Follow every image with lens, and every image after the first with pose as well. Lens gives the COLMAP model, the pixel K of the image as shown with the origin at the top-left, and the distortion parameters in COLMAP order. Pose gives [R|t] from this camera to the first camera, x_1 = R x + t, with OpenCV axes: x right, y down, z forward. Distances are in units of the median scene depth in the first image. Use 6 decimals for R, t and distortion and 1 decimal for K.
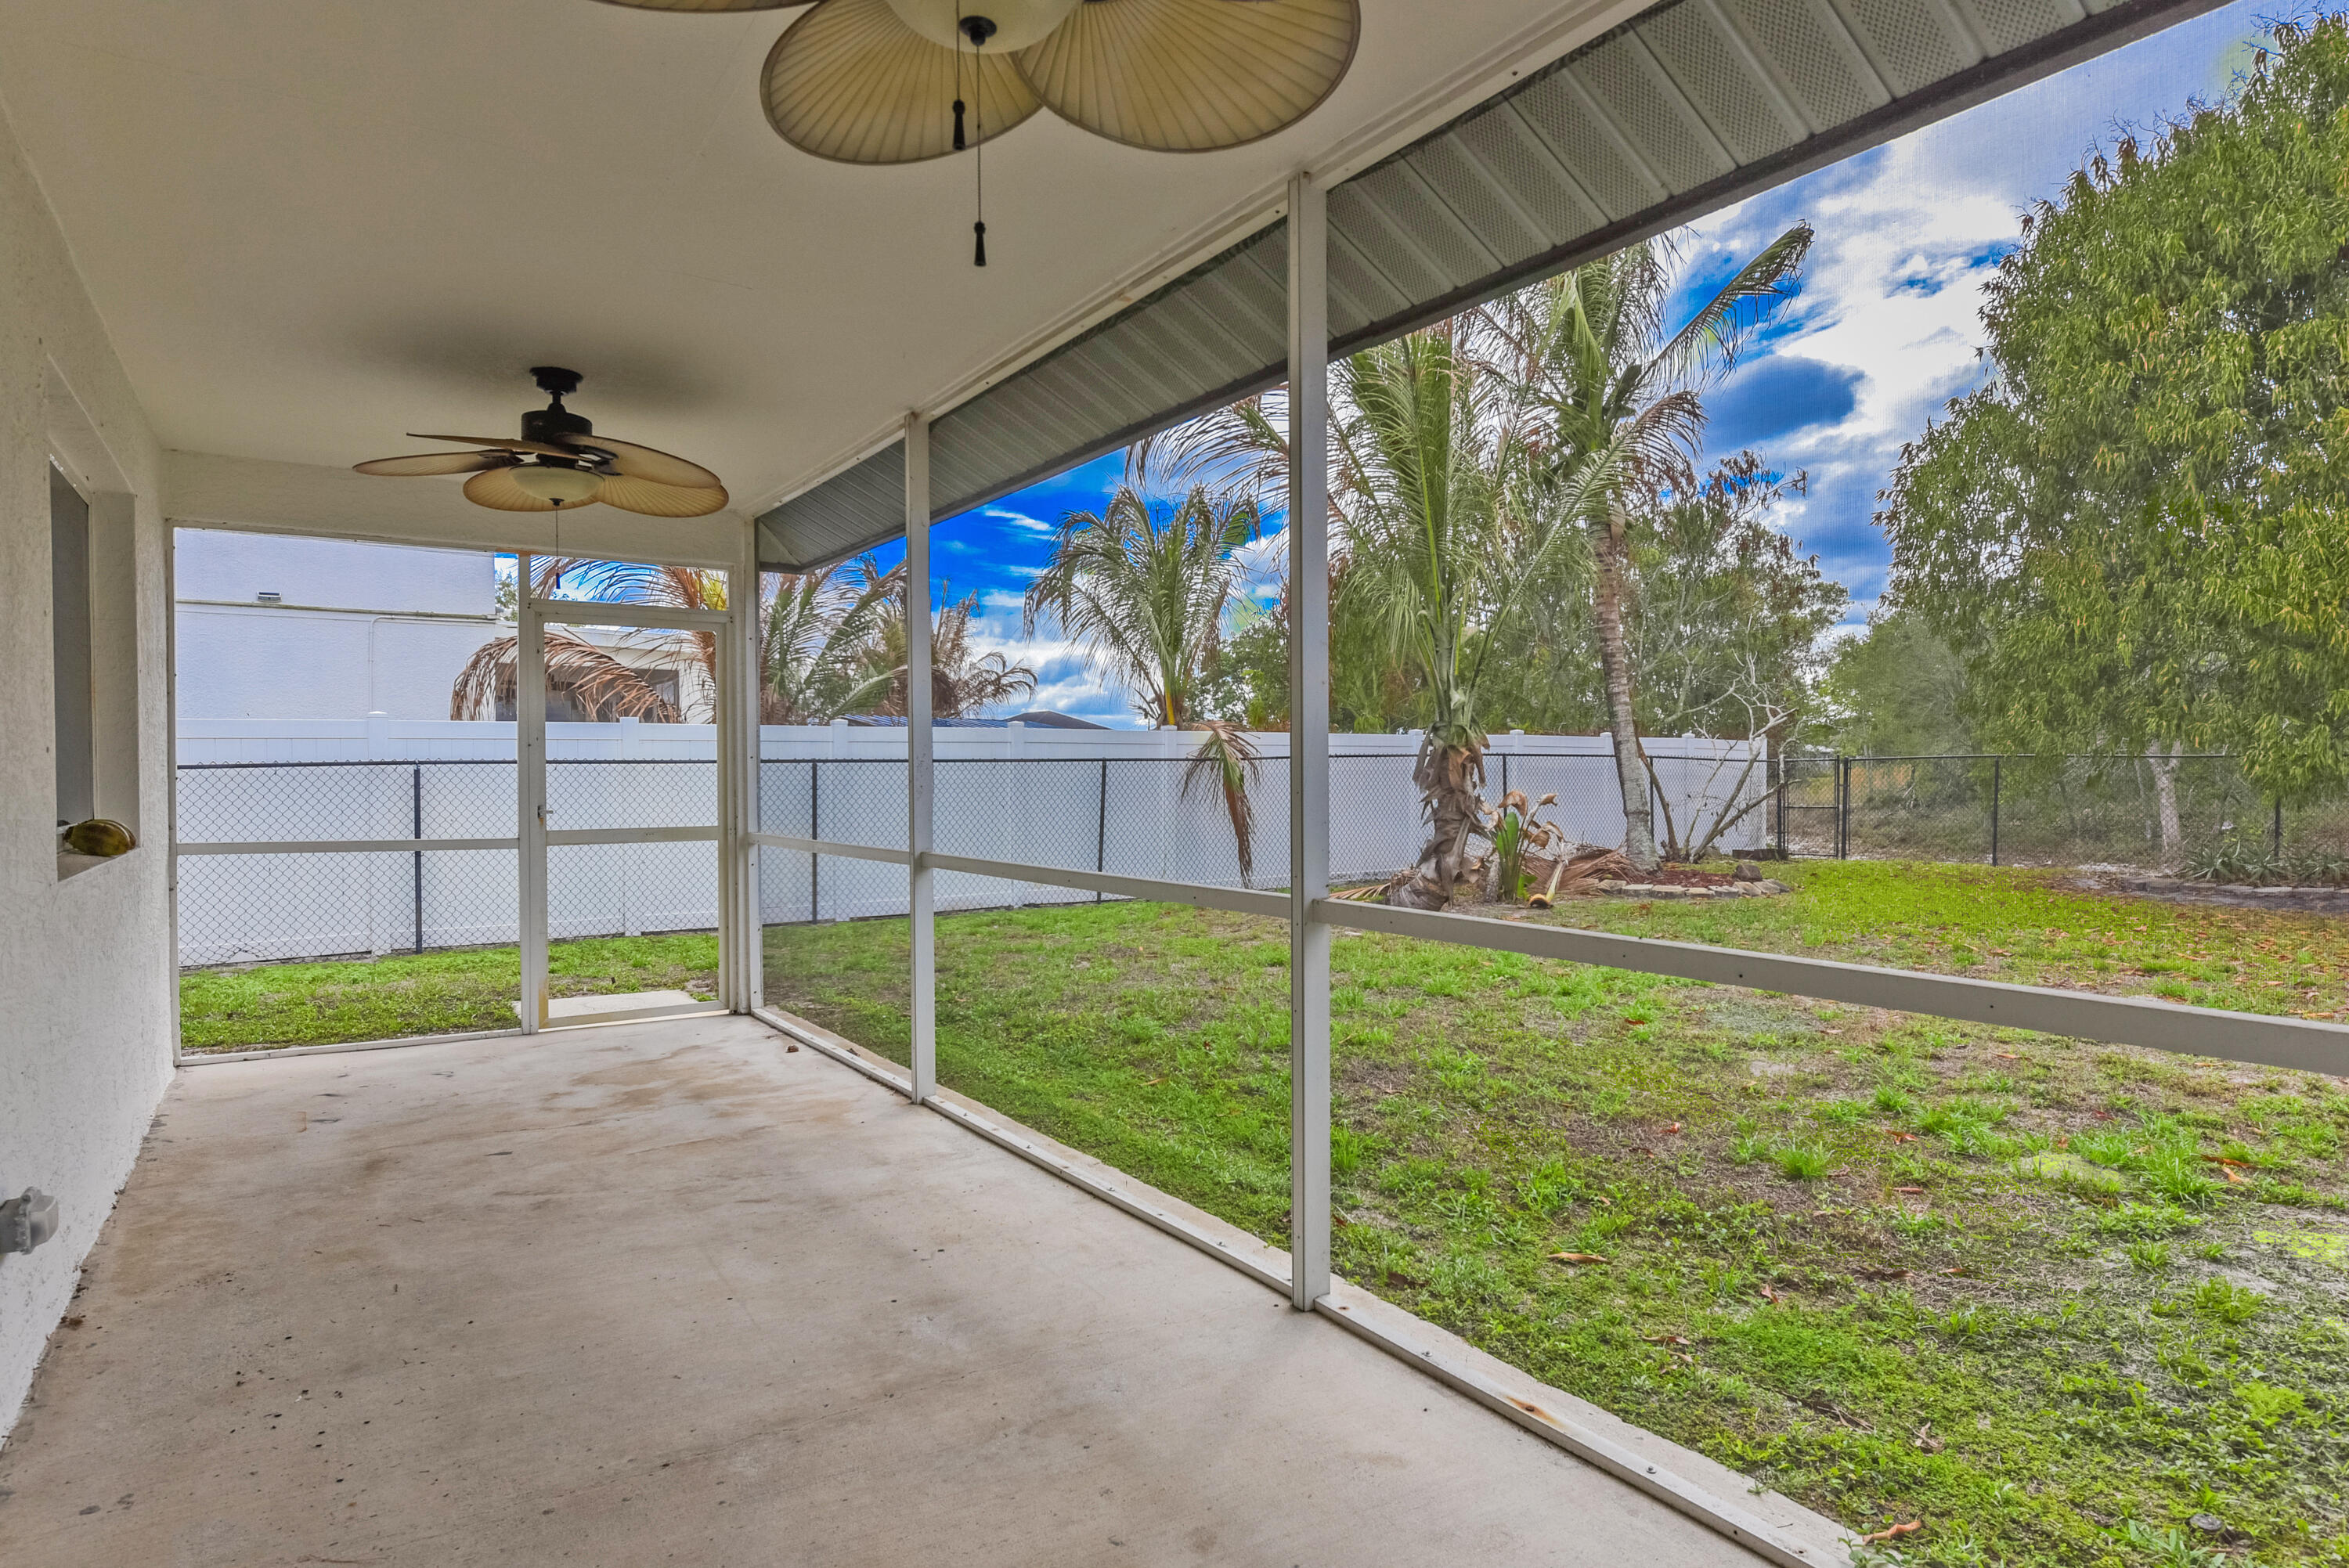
lens RADIAL K [[1216.9, 0, 1175.5], [0, 1216.9, 795.1], [0, 0, 1]] dist [-0.002596, -0.000561]
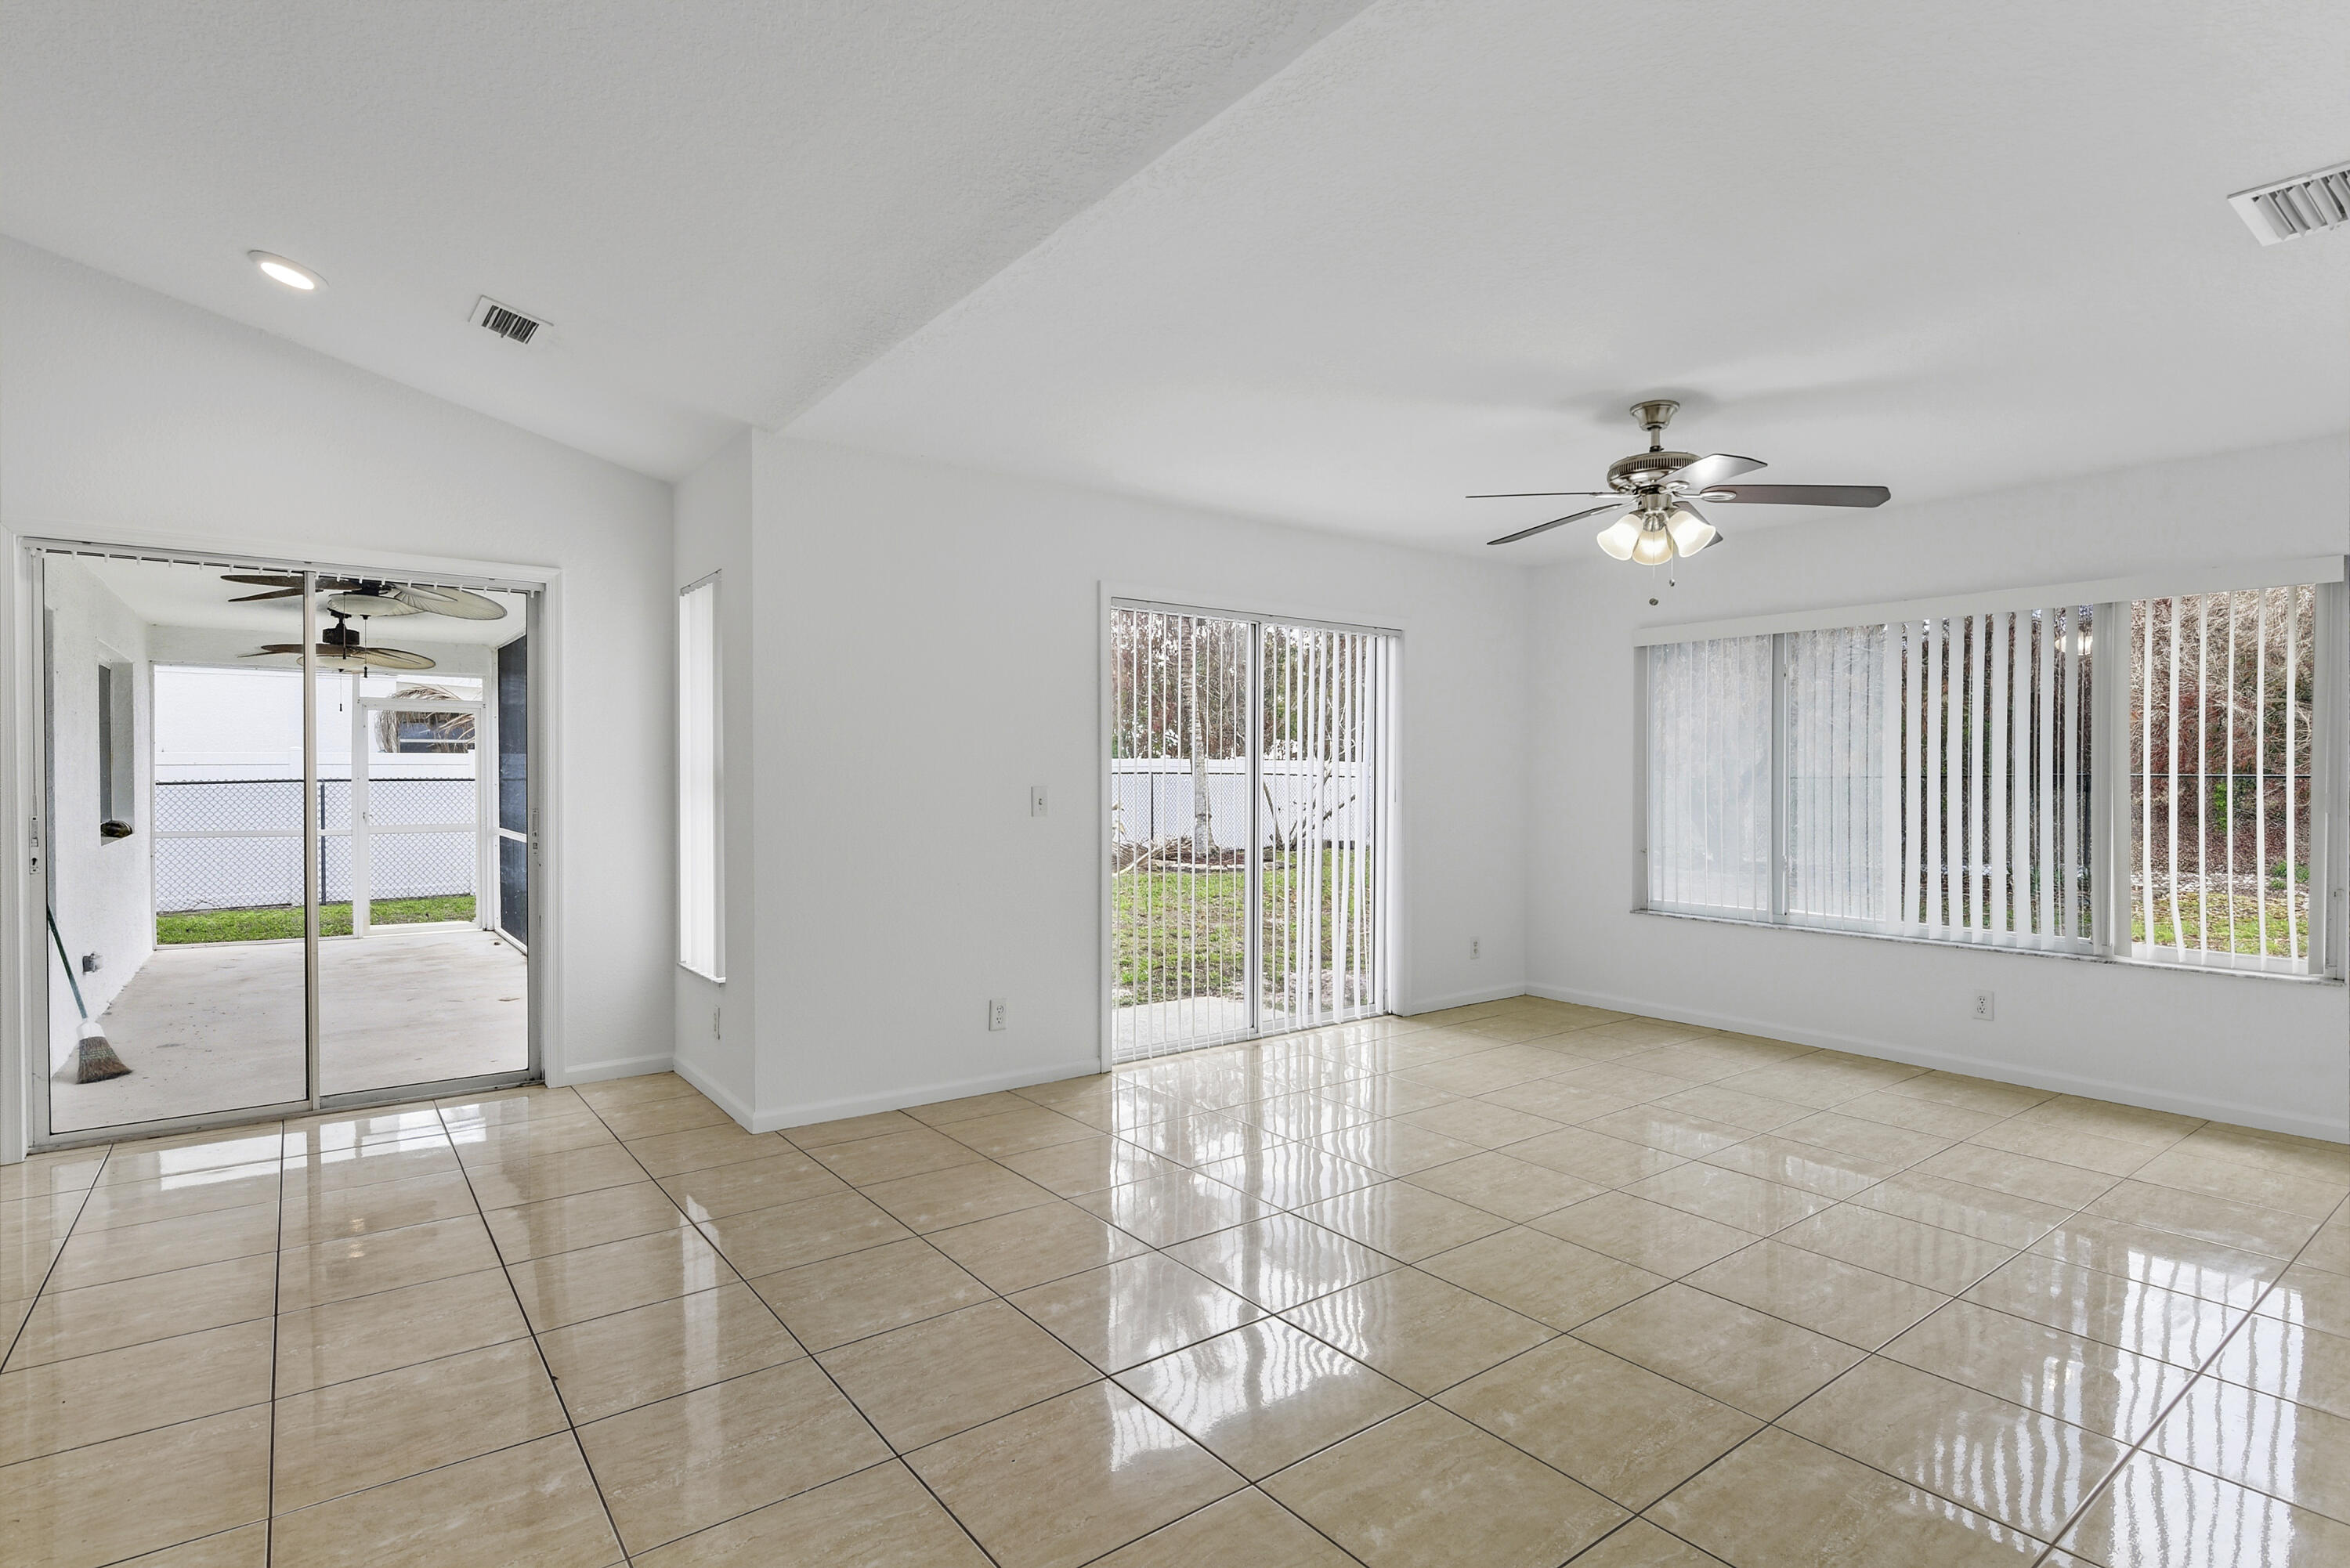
lens RADIAL K [[1140.3, 0, 1131.9], [0, 1140.3, 783.8], [0, 0, 1]] dist [0.004932, 0.000438]
pose [[0.999814, 0.001051, 0.019270, 0.425601], [-0.000823, 0.999929, -0.011847, -0.011041], [-0.019281, 0.011829, 0.999744, -0.519366]]
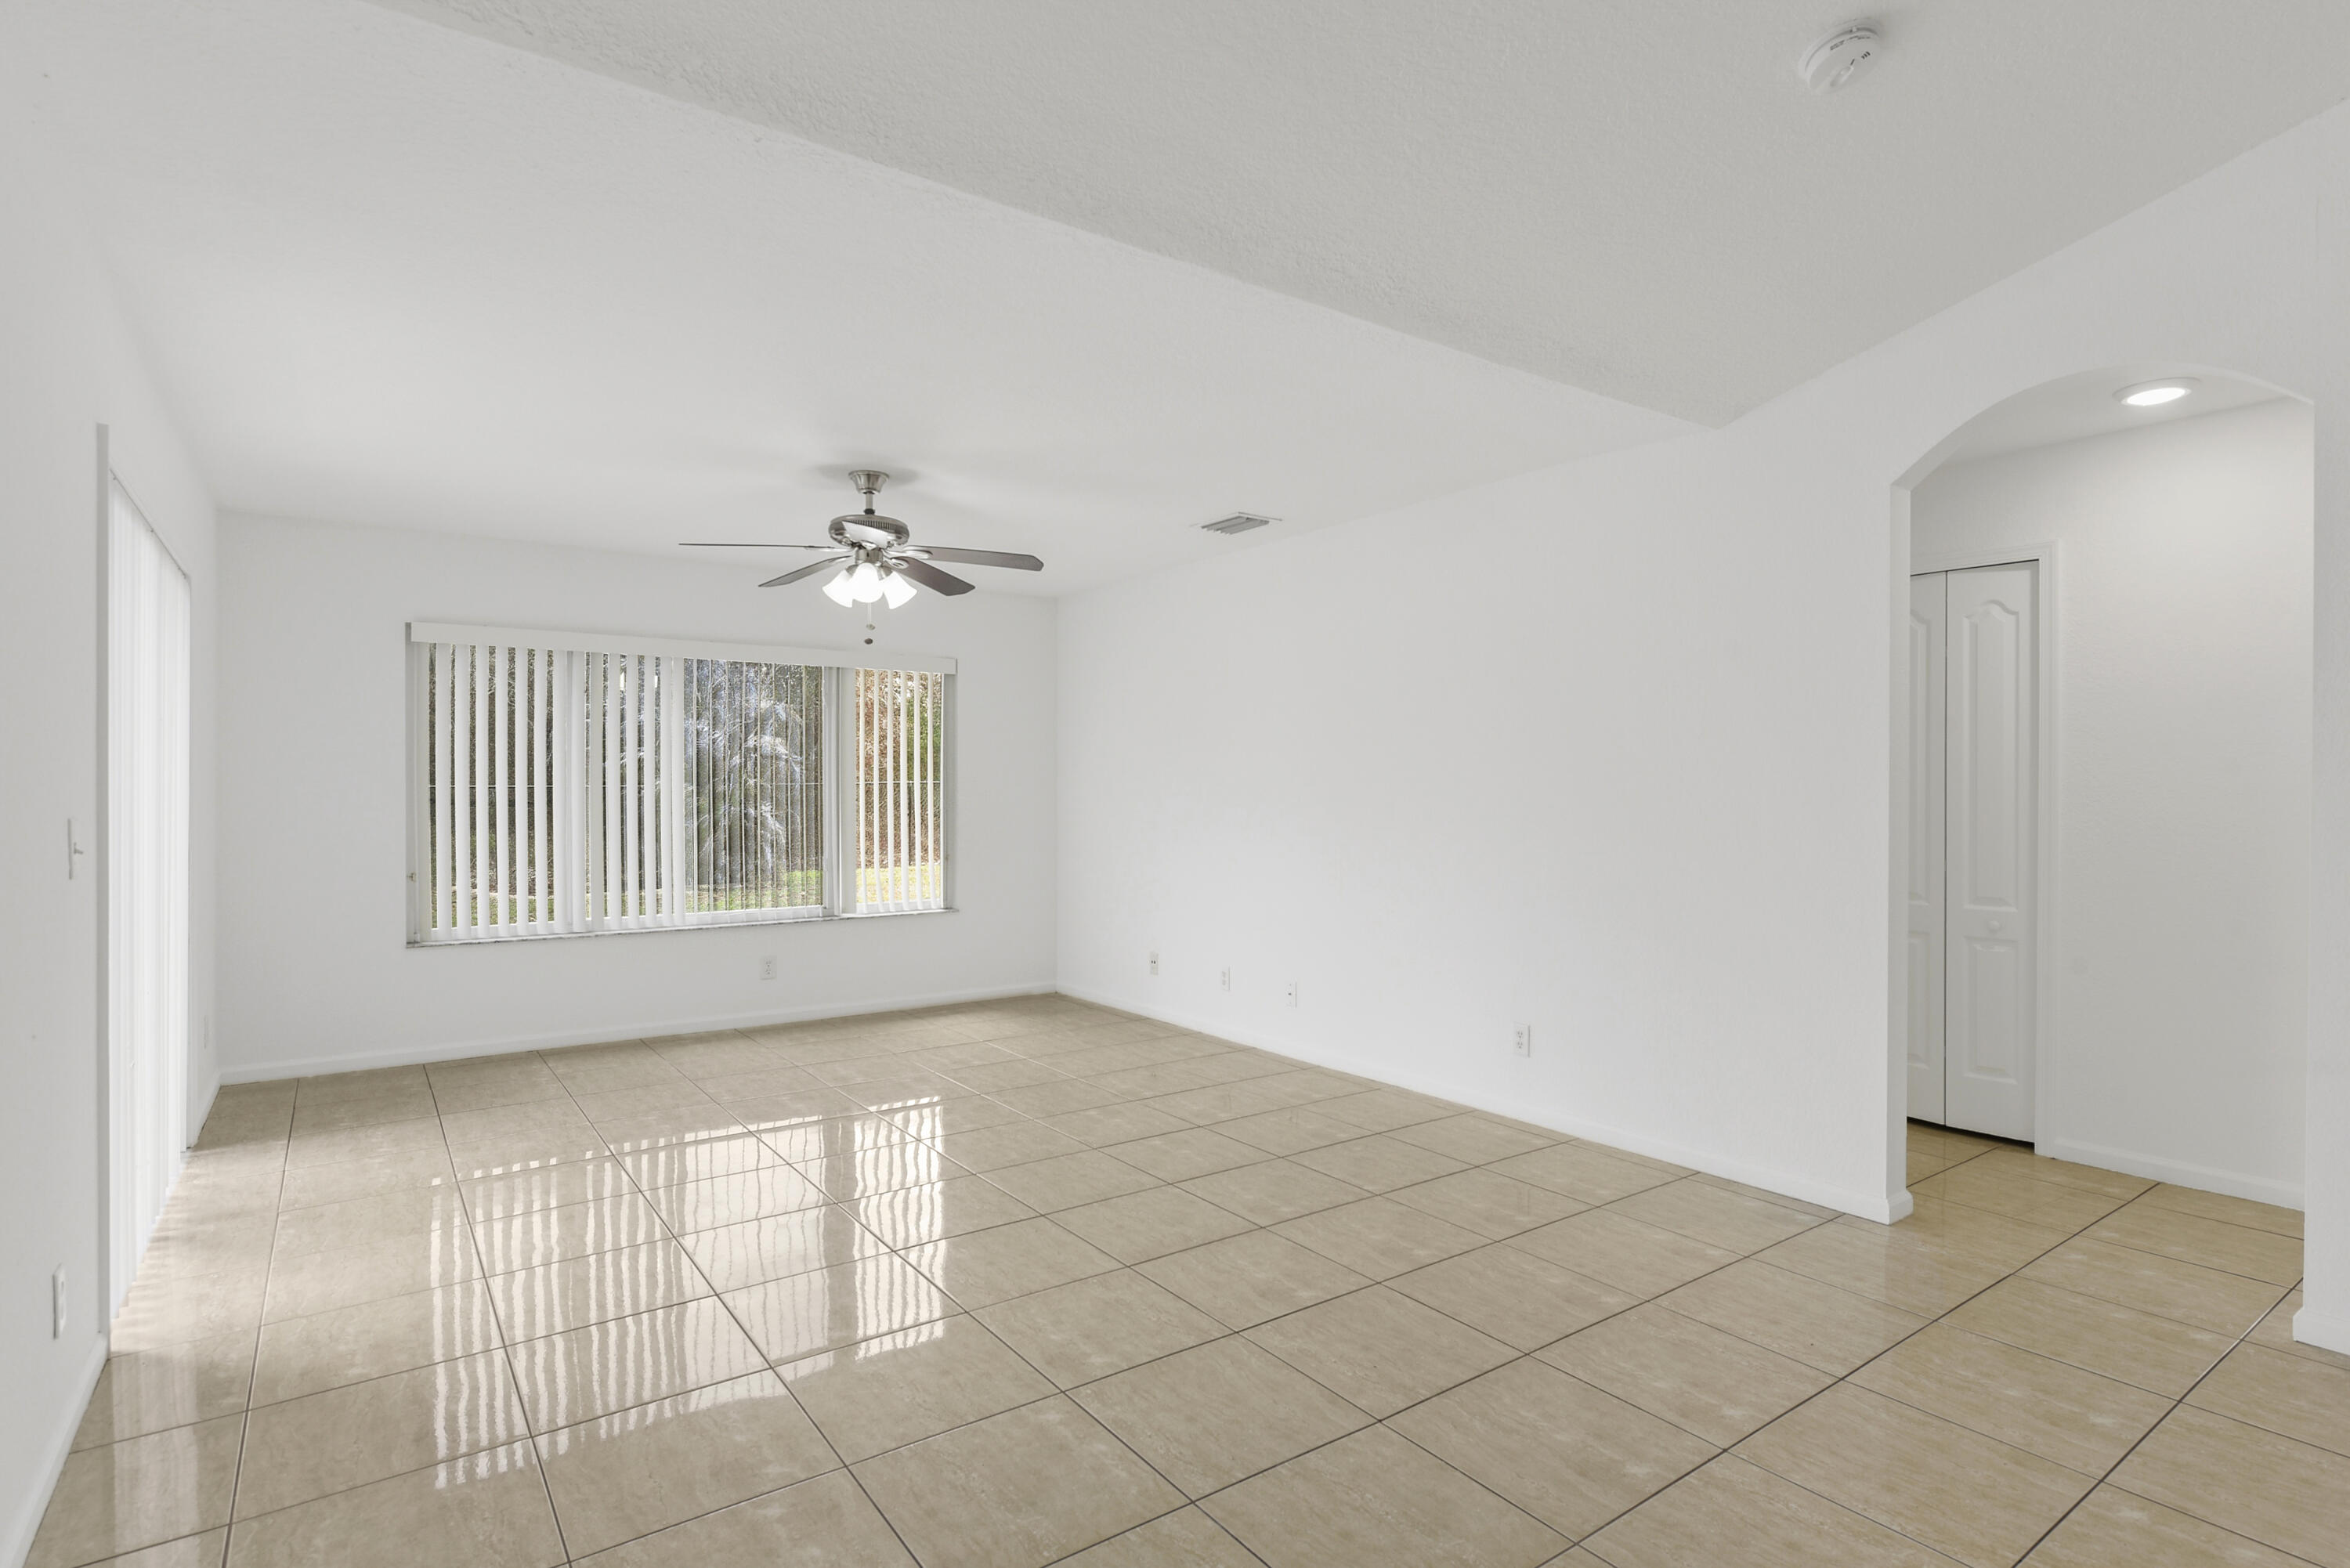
lens RADIAL K [[1195.9, 0, 1174.9], [0, 1195.9, 788.4], [0, 0, 1]] dist [-0.001807, -0.000689]
pose [[-0.000595, -0.003215, 0.999995, 0.112395], [0.020612, 0.999782, 0.003227, -0.019371], [-0.999787, 0.020613, -0.000529, -0.236890]]
